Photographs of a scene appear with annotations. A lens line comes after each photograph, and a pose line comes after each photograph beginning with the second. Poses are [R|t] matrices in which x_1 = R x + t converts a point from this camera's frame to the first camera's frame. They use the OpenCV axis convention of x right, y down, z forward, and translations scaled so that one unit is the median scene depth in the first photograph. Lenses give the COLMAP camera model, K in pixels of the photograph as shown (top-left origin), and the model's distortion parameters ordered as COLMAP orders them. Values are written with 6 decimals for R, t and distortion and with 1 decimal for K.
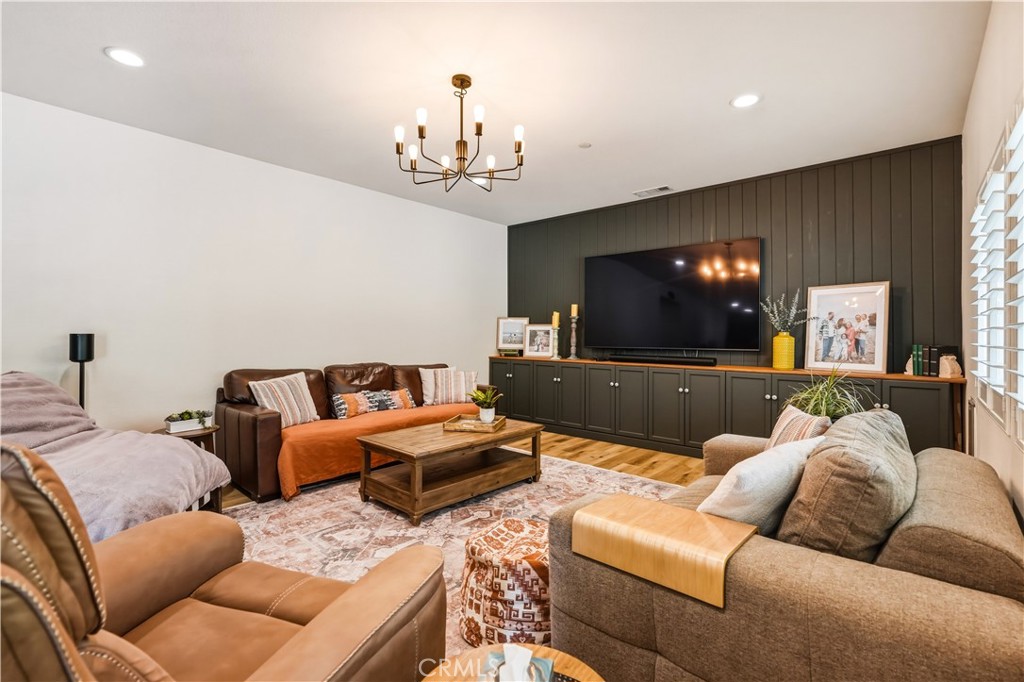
lens RADIAL K [[463.0, 0, 514.4], [0, 463.0, 336.9], [0, 0, 1]] dist [0.001701, 0.000786]
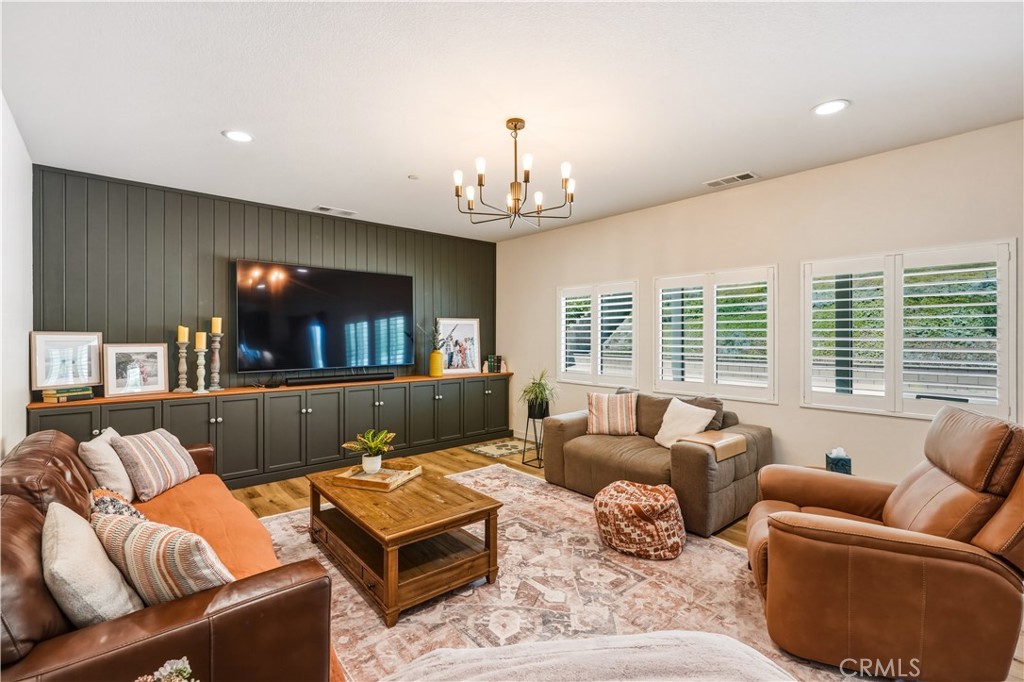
lens RADIAL K [[463.0, 0, 511.3], [0, 463.0, 336.3], [0, 0, 1]] dist [0.001701, 0.000786]
pose [[0.133742, -0.002657, 0.991013, -0.702807], [0.008199, 0.999965, 0.001574, -0.046417], [-0.990982, 0.007915, 0.133759, 0.535389]]
